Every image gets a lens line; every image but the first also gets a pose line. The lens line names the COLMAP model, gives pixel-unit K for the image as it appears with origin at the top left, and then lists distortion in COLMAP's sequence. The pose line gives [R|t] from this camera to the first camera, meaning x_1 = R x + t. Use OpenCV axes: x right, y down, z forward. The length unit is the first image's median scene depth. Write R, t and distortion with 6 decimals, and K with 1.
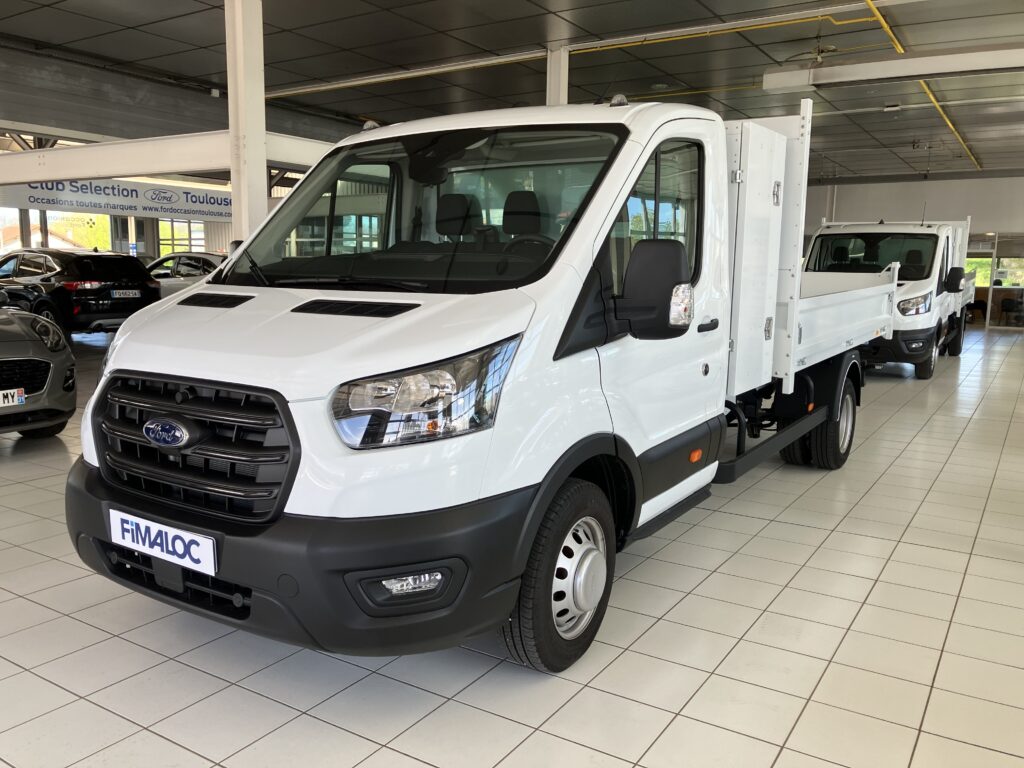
lens RADIAL K [[837.4, 0, 525.0], [0, 837.4, 412.0], [0, 0, 1]] dist [0.017469, -0.017034]
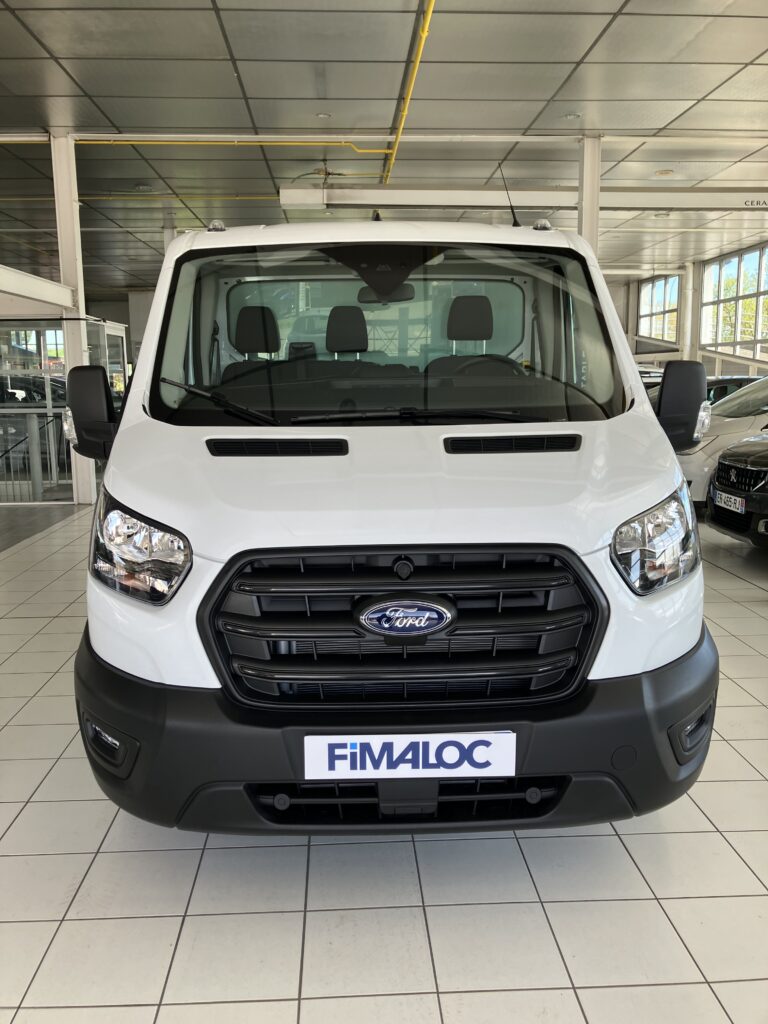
lens RADIAL K [[837.4, 0, 379.4], [0, 837.4, 509.1], [0, 0, 1]] dist [0.017469, -0.017034]
pose [[0.817574, -0.114304, 0.564365, -0.863893], [0.118358, 0.992531, 0.029563, -0.101503], [-0.563529, 0.042627, 0.824996, 0.352805]]
